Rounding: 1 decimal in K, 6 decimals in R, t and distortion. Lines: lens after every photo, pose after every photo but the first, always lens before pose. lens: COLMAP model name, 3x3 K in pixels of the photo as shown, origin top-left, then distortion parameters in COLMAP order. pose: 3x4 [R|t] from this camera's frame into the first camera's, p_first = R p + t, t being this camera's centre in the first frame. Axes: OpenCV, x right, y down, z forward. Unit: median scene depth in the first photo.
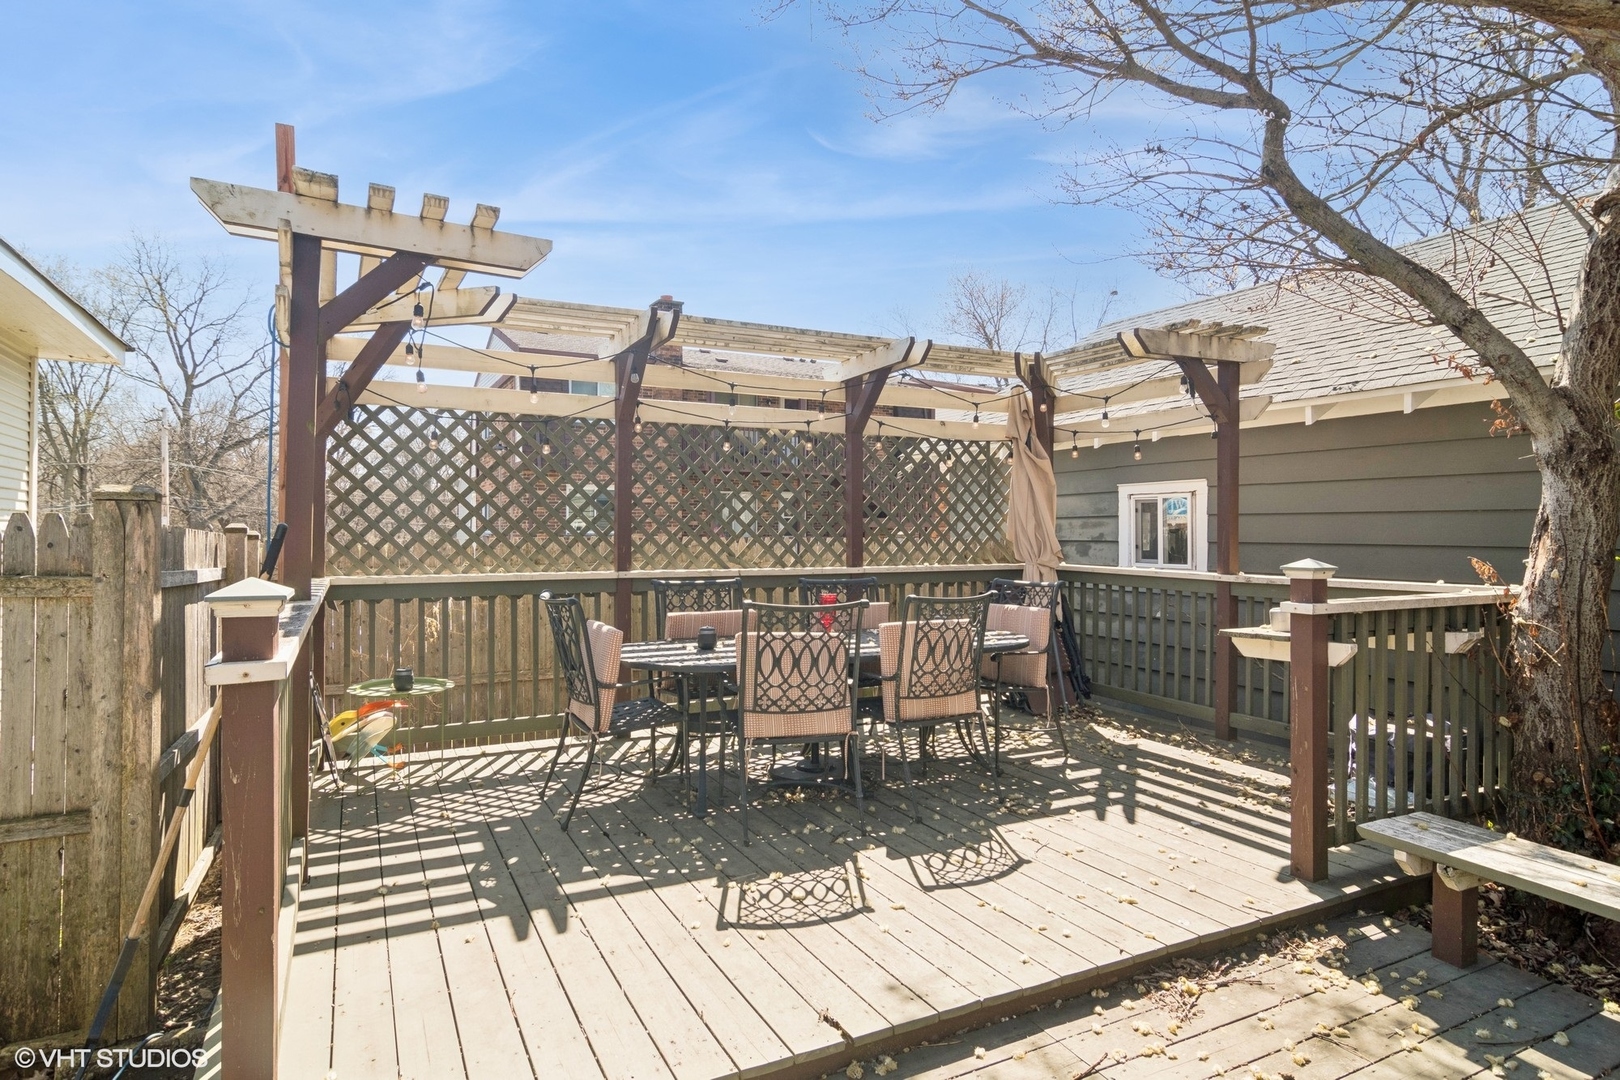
lens RADIAL K [[892.8, 0, 810.0], [0, 892.8, 540.0], [0, 0, 1]] dist [0.003755, 0.000963]
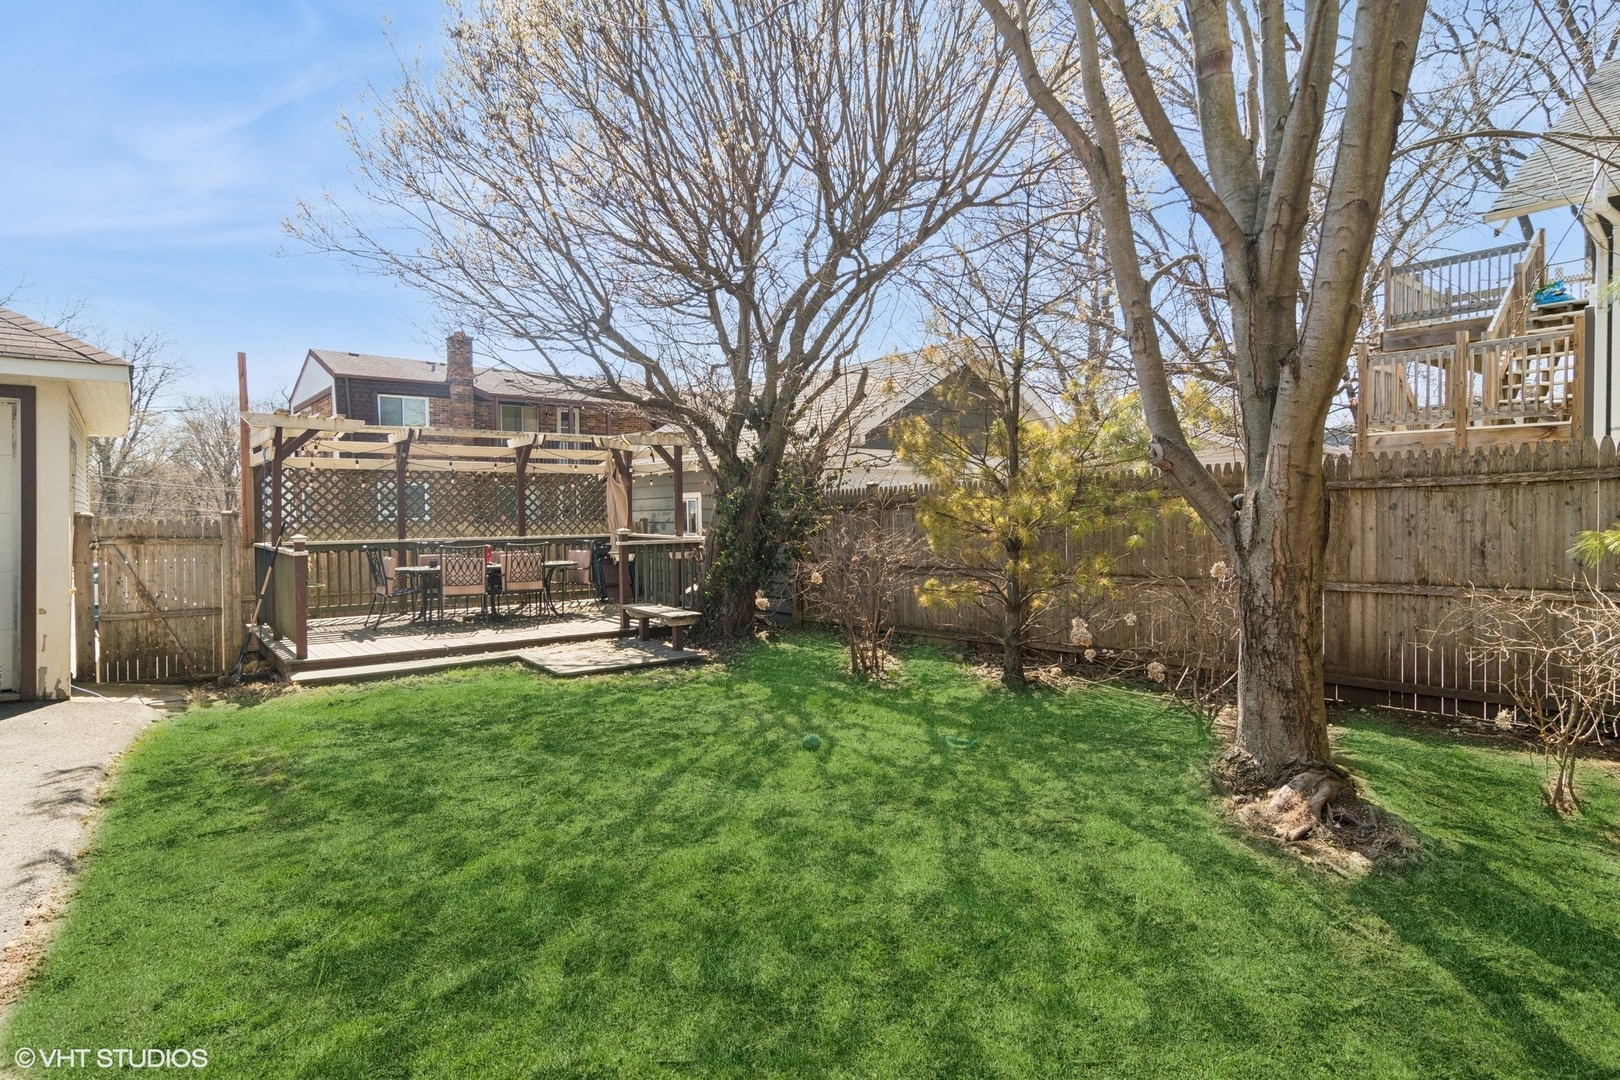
lens RADIAL K [[892.8, 0, 810.0], [0, 892.8, 540.0], [0, 0, 1]] dist [0.003755, 0.000963]
pose [[0.983706, -0.017116, 0.178965, 0.400484], [0.013438, 0.999673, 0.021747, 0.002449], [-0.179279, -0.018988, 0.983615, -1.399026]]
